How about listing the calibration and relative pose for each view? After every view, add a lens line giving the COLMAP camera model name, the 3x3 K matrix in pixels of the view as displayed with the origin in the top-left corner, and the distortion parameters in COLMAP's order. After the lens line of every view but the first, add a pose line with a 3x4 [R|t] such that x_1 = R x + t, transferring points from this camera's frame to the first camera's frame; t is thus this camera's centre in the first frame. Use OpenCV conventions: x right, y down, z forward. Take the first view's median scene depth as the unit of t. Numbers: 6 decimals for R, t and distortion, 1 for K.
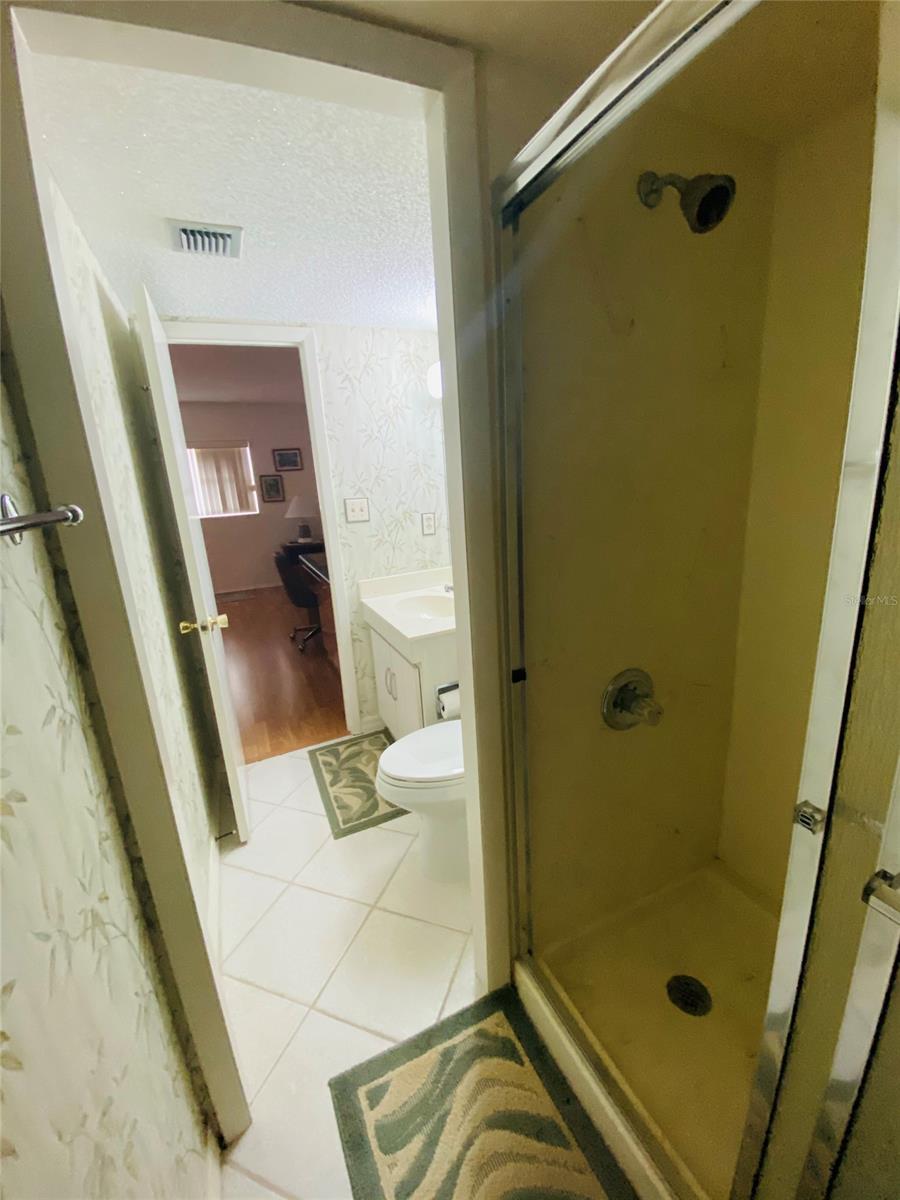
lens RADIAL K [[480.7, 0, 453.1], [0, 480.7, 601.8], [0, 0, 1]] dist [-0.013498, -0.002387]
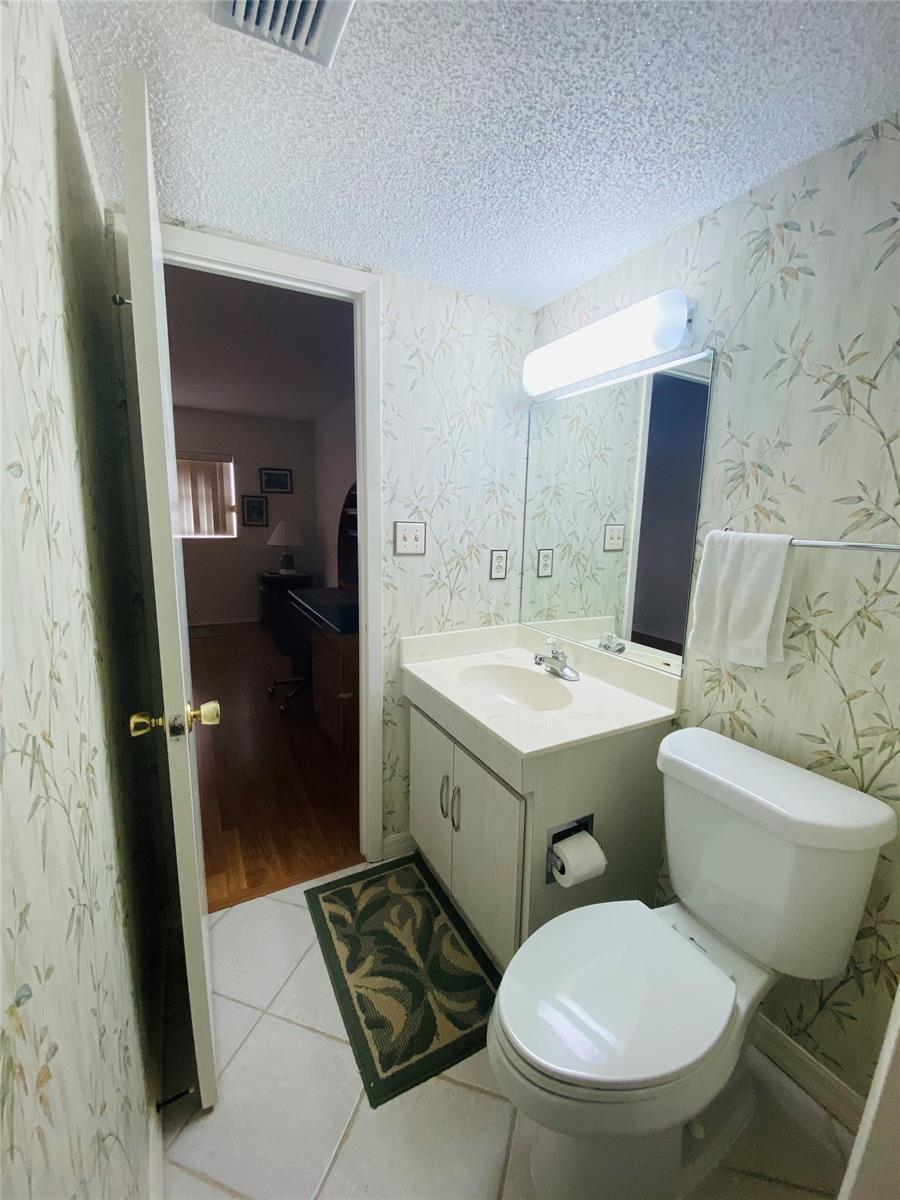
lens RADIAL K [[480.7, 0, 445.7], [0, 480.7, 595.2], [0, 0, 1]] dist [-0.013498, -0.002387]
pose [[0.995847, 0.067301, 0.061320, -0.183344], [-0.060857, 0.992974, -0.101485, -0.039918], [-0.067720, 0.097332, 0.992945, 0.303501]]
